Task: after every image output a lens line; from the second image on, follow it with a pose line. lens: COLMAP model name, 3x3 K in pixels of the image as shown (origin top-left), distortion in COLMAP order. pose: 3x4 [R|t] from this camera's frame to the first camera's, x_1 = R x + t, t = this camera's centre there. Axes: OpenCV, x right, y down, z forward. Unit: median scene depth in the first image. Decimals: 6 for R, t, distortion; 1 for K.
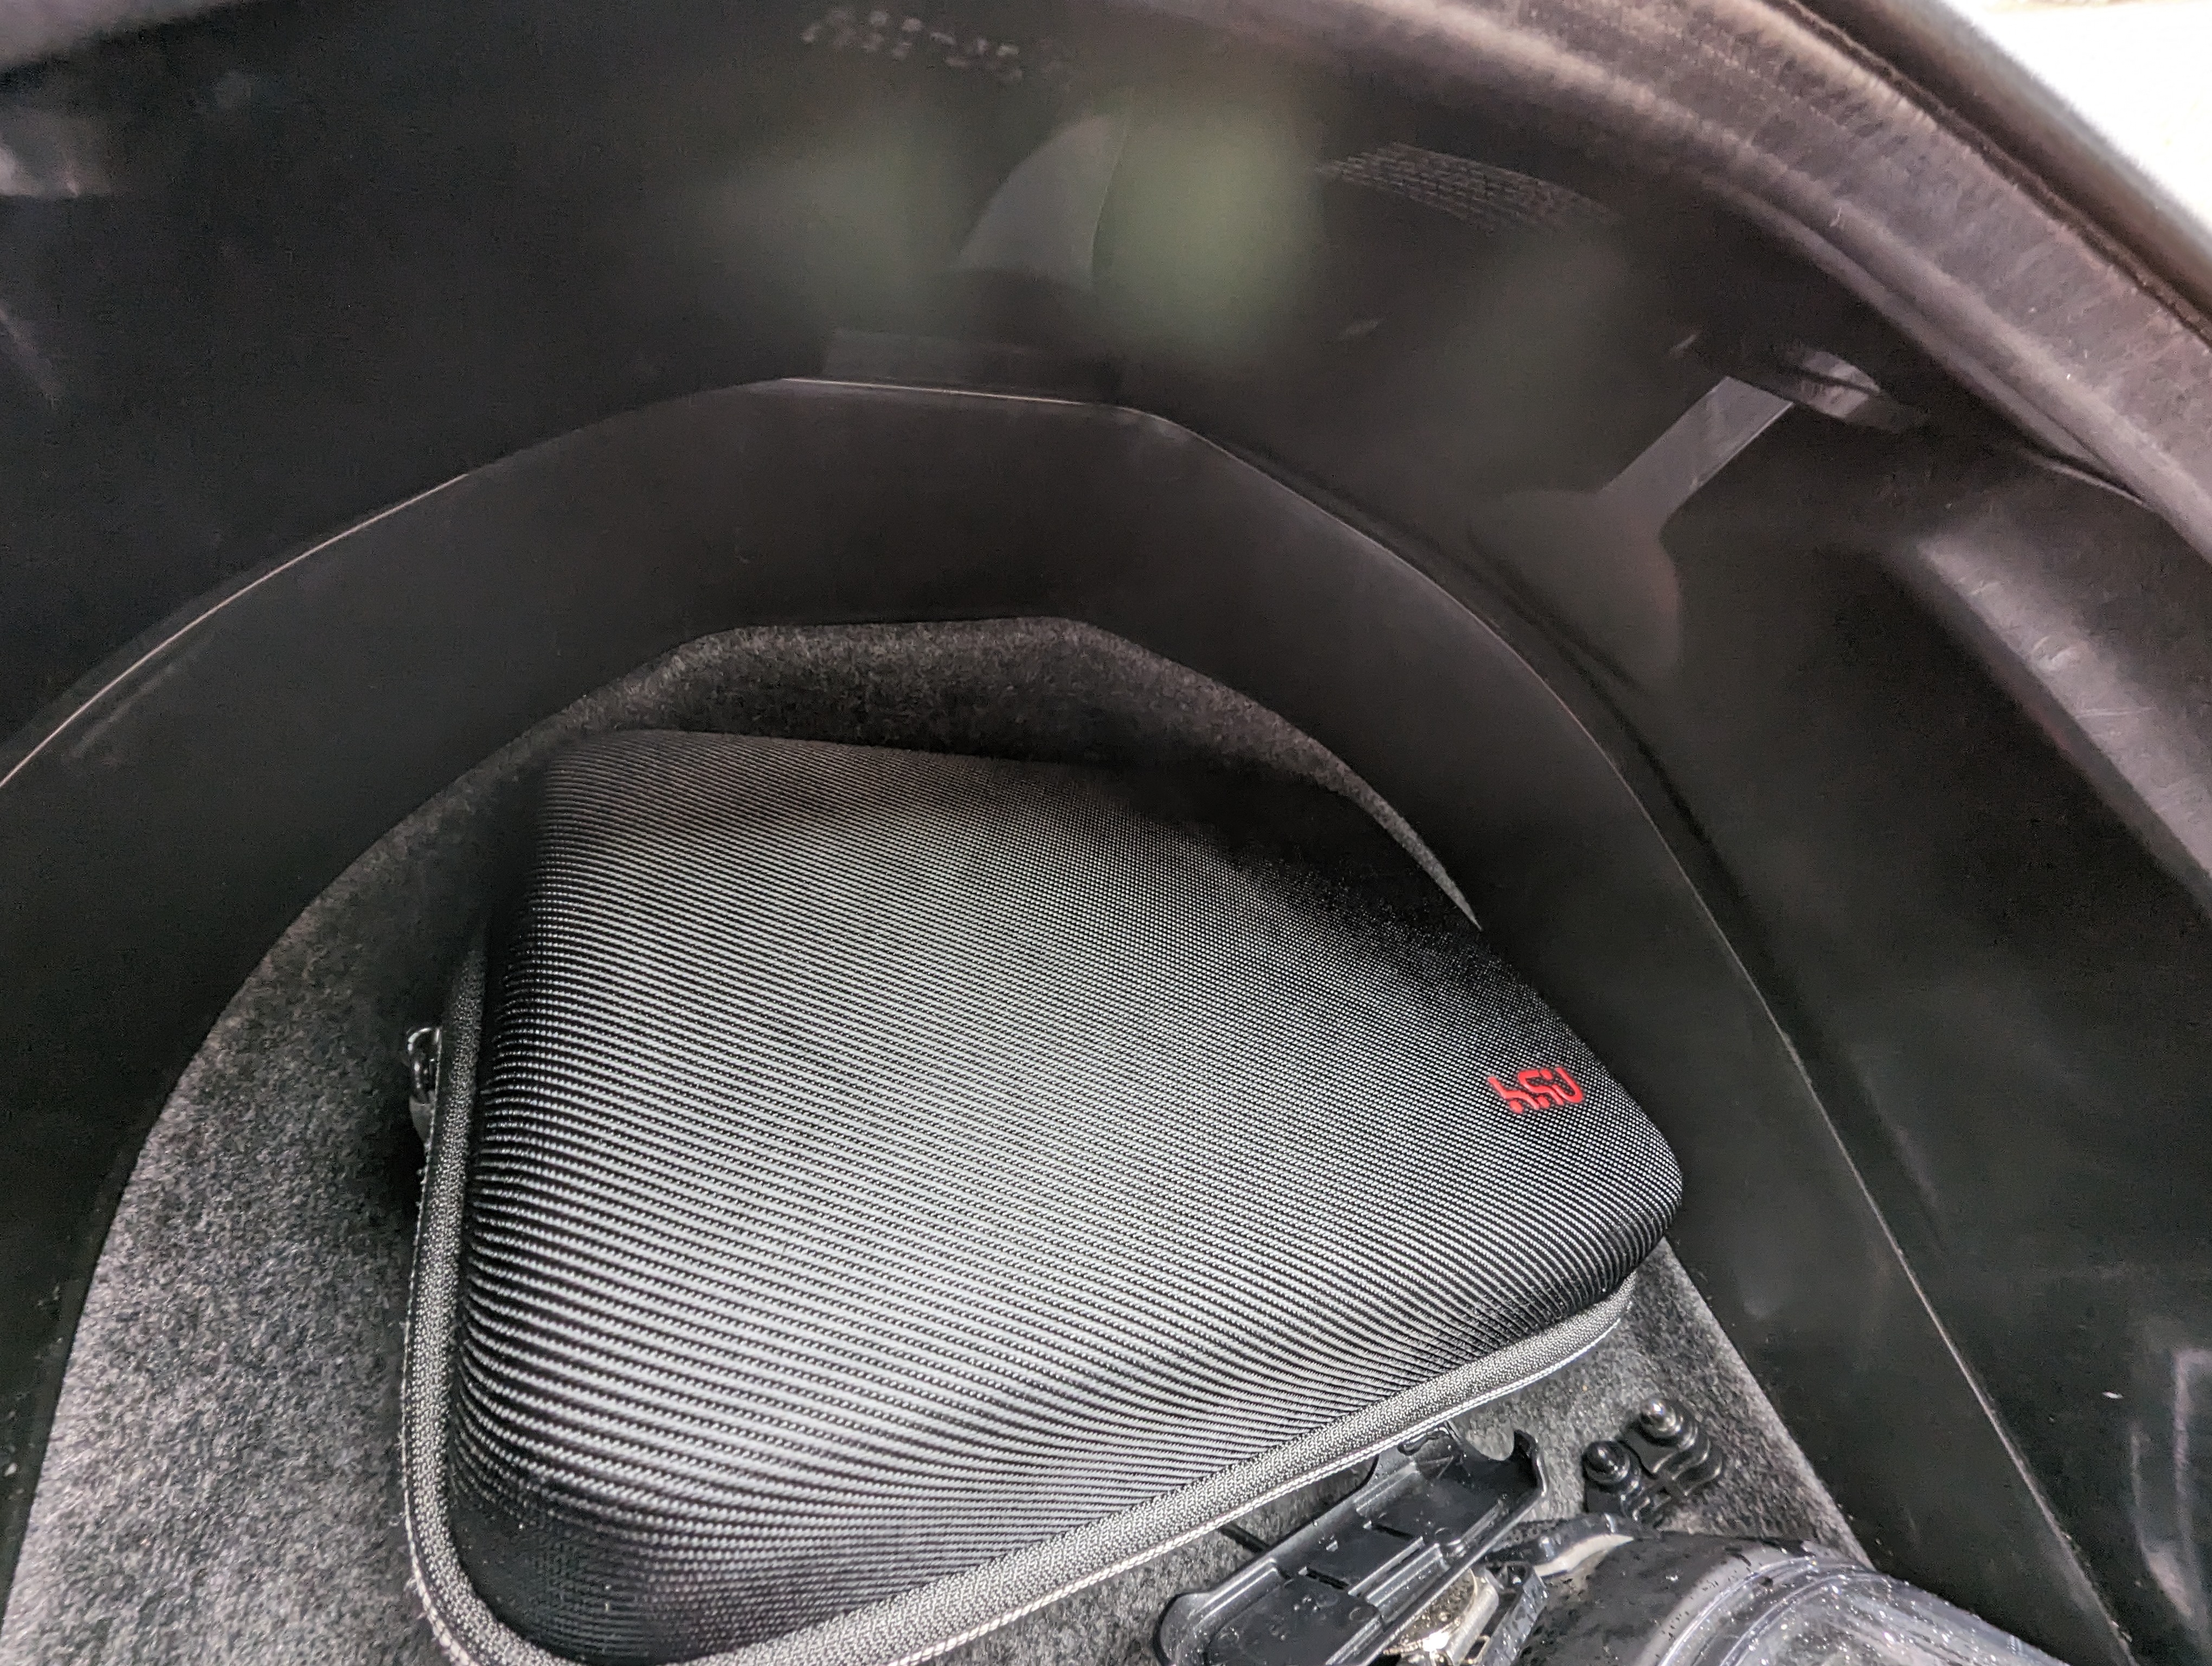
lens RADIAL K [[918.0, 0, 1102.8], [0, 918.0, 830.1], [0, 0, 1]] dist [0.007278, -0.003909]
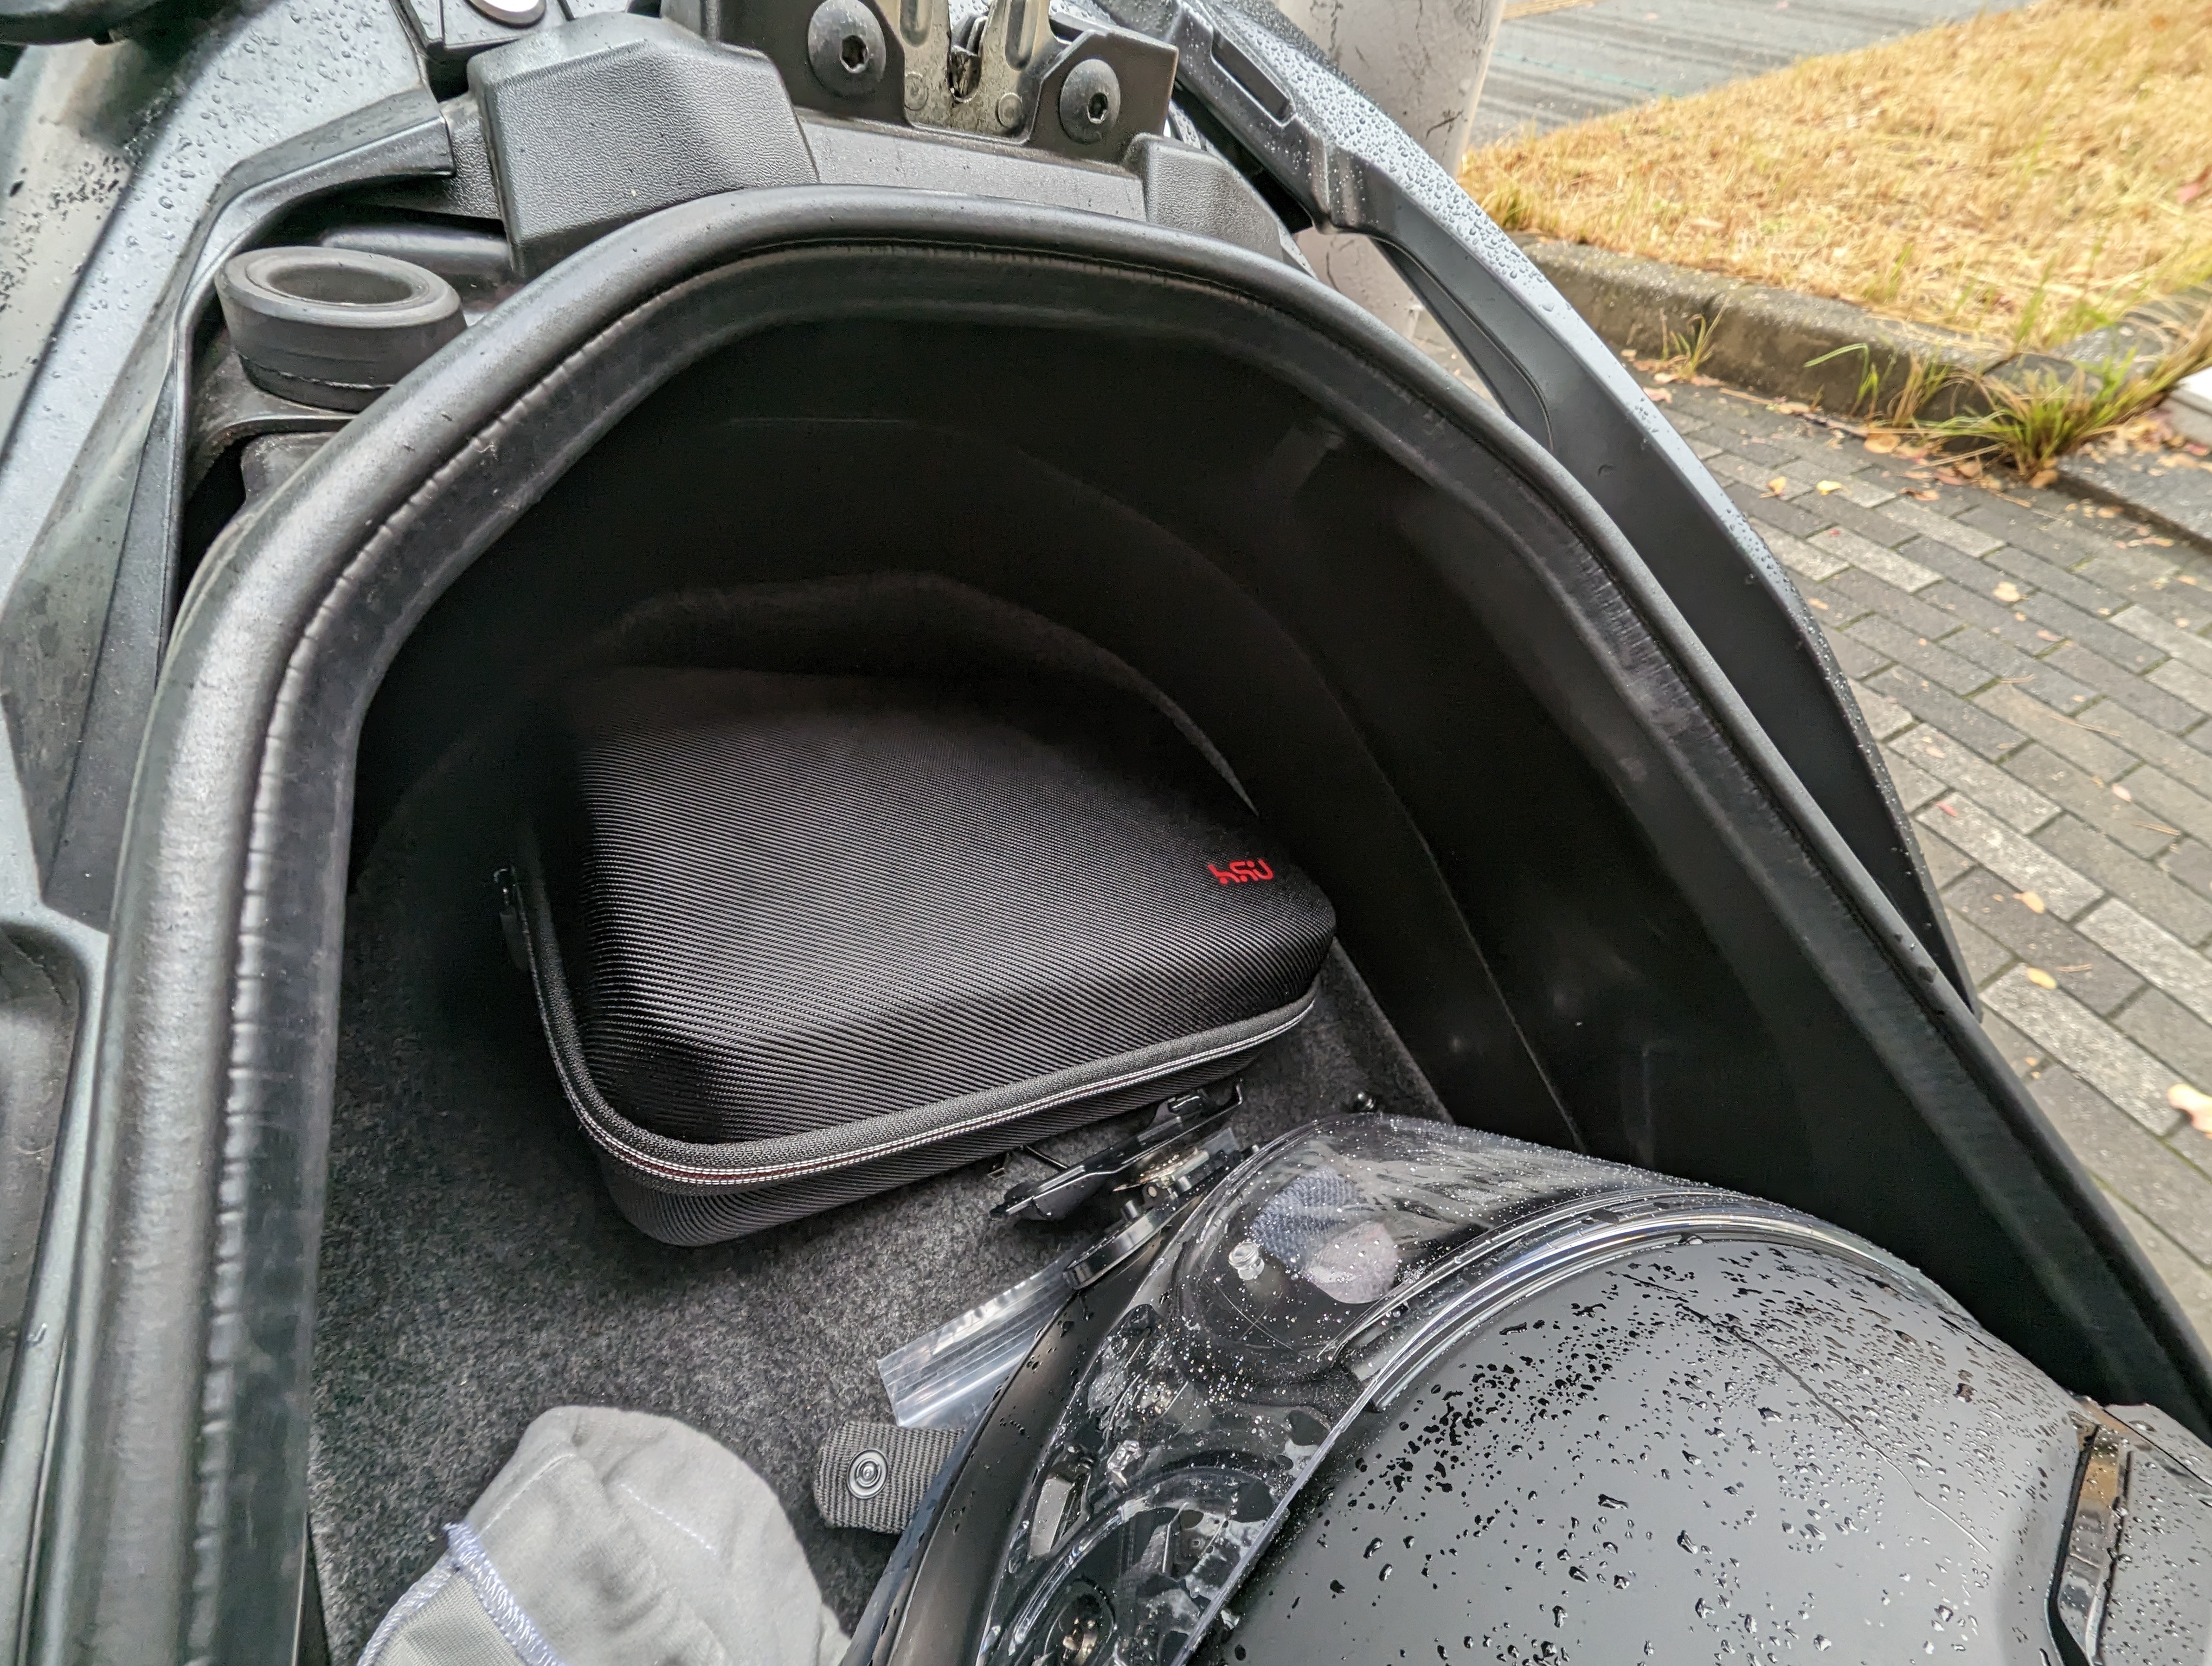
lens RADIAL K [[918.0, 0, 1106.0], [0, 918.0, 835.5], [0, 0, 1]] dist [0.007278, -0.003909]
pose [[0.992168, -0.069600, 0.103720, 0.108503], [0.061184, 0.994734, 0.082220, 0.098128], [-0.108897, -0.075231, 0.991202, -0.640066]]
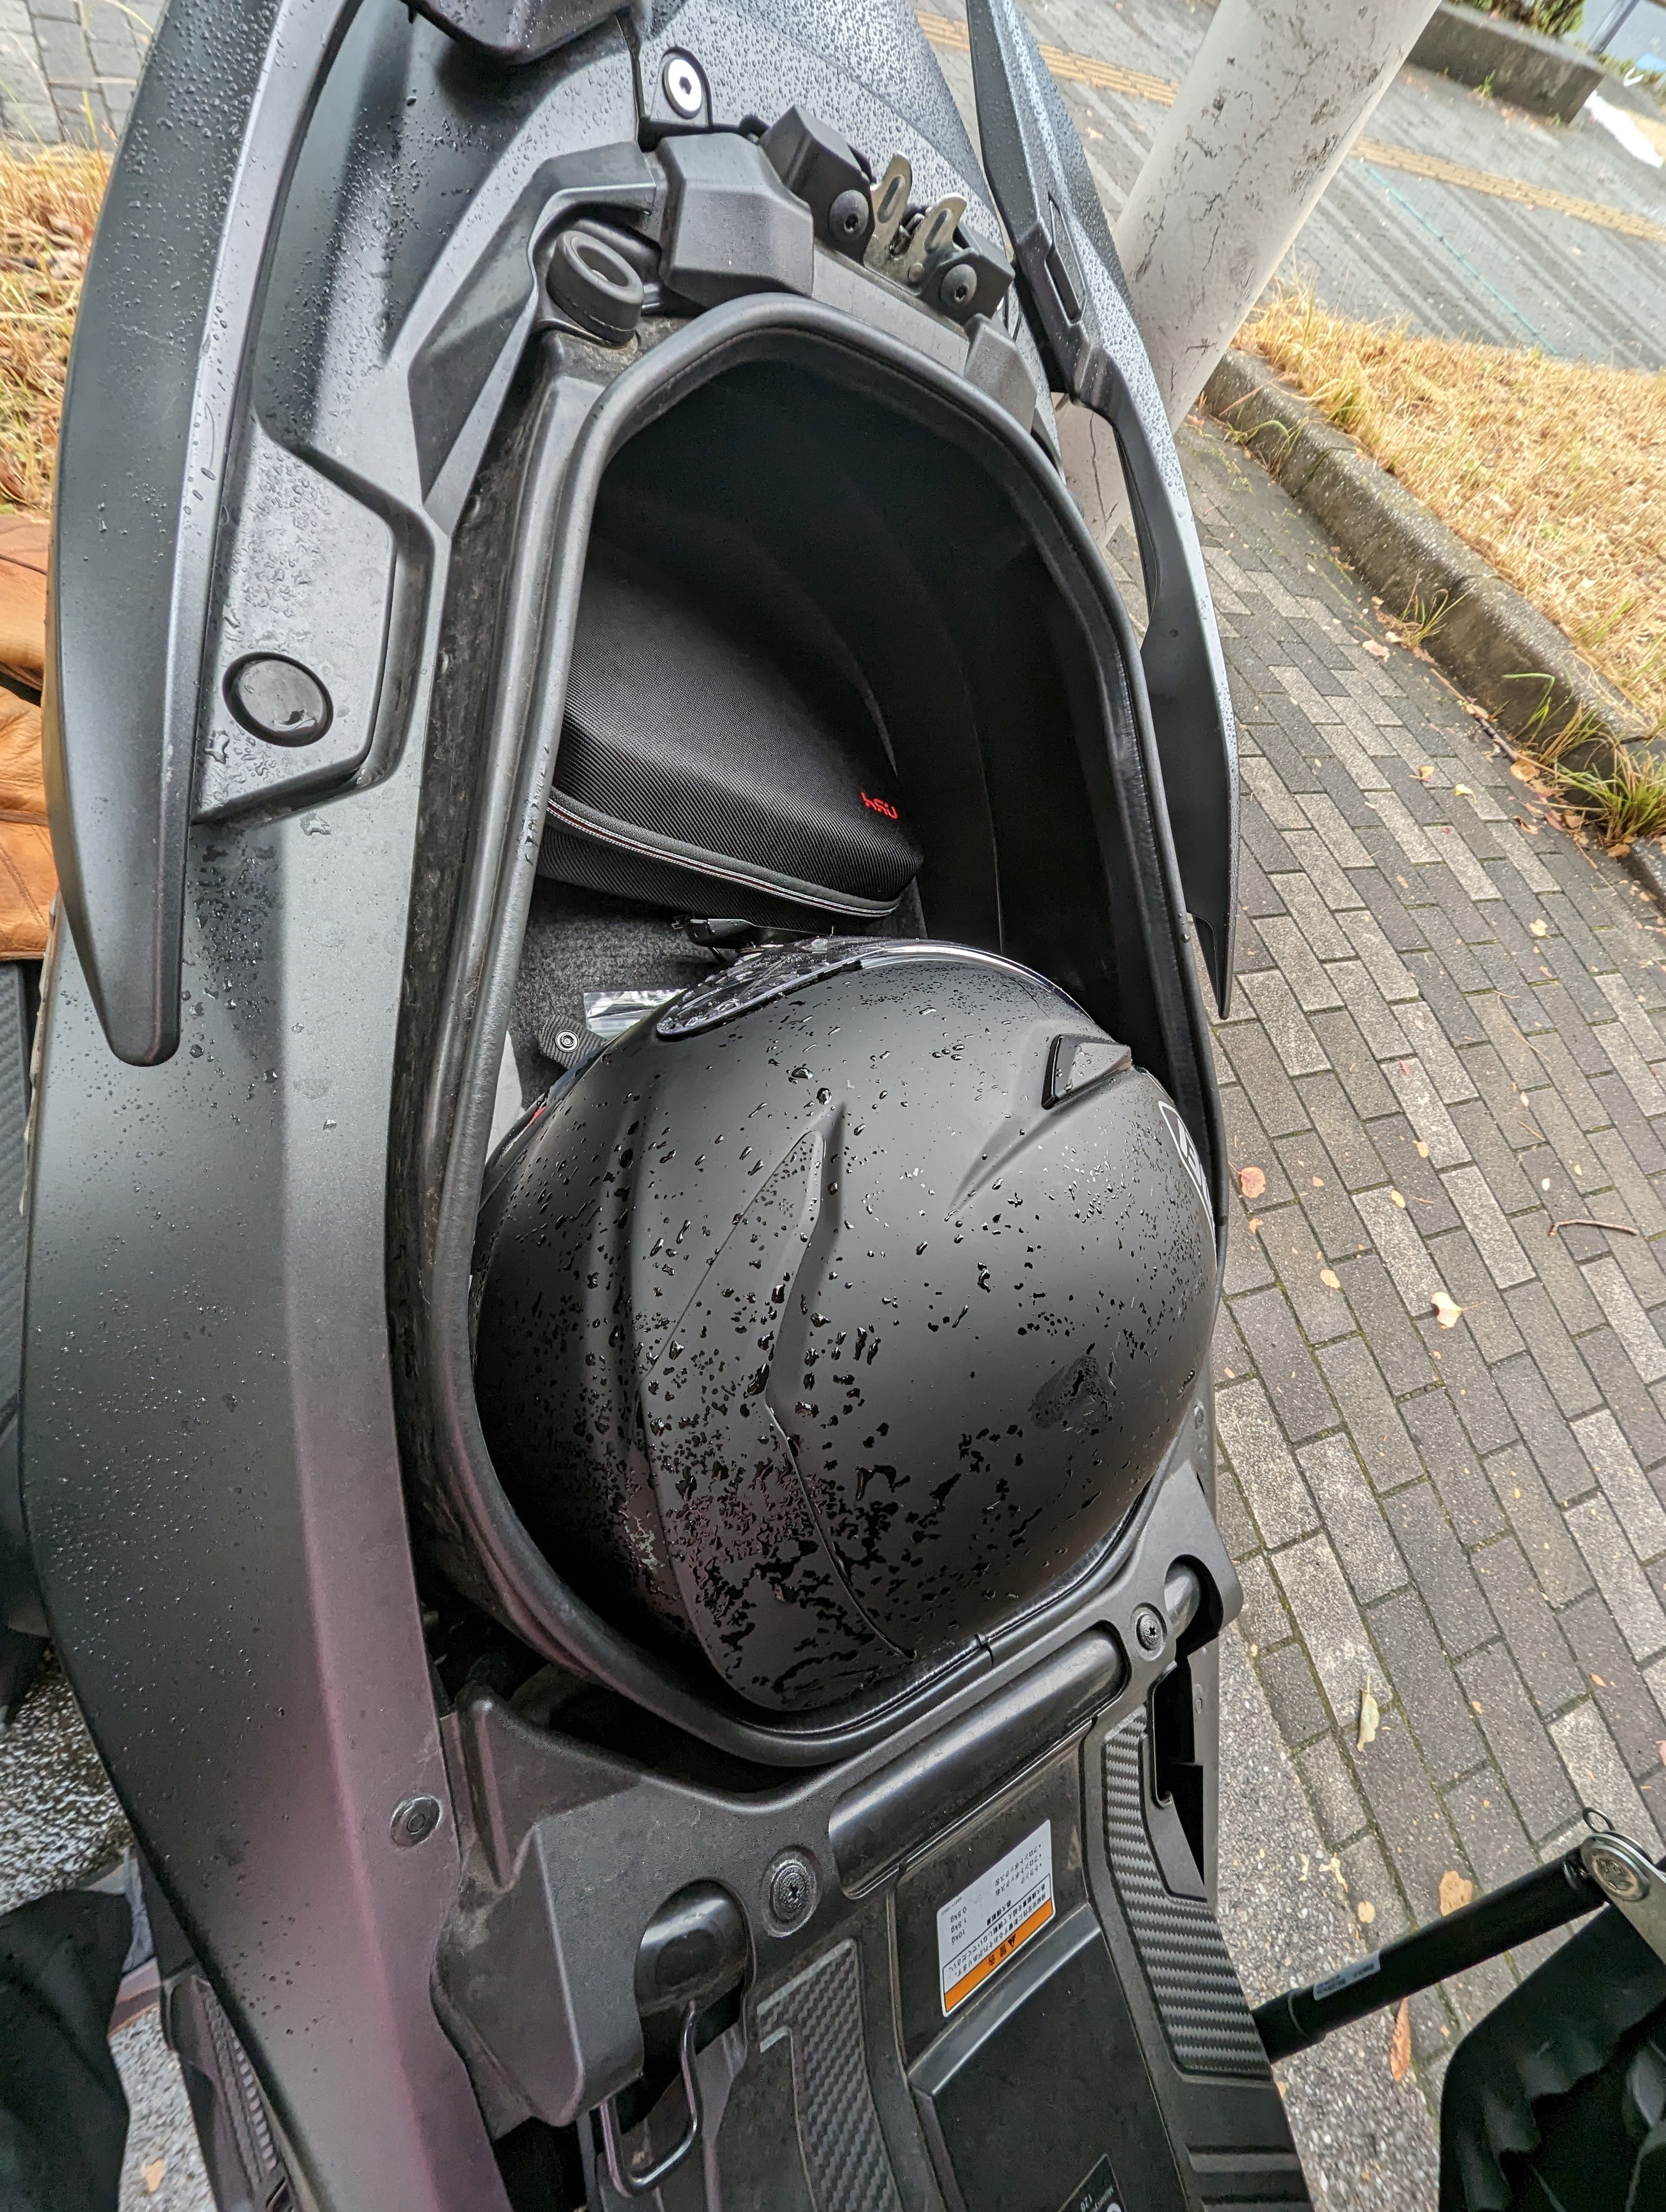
lens RADIAL K [[918.0, 0, 829.5], [0, 918.0, 1111.2], [0, 0, 1]] dist [0.007278, -0.003909]
pose [[0.942872, 0.222494, 0.247968, -0.103709], [-0.287335, 0.919787, 0.267264, 0.515605], [-0.168613, -0.323245, 0.931172, -1.912322]]
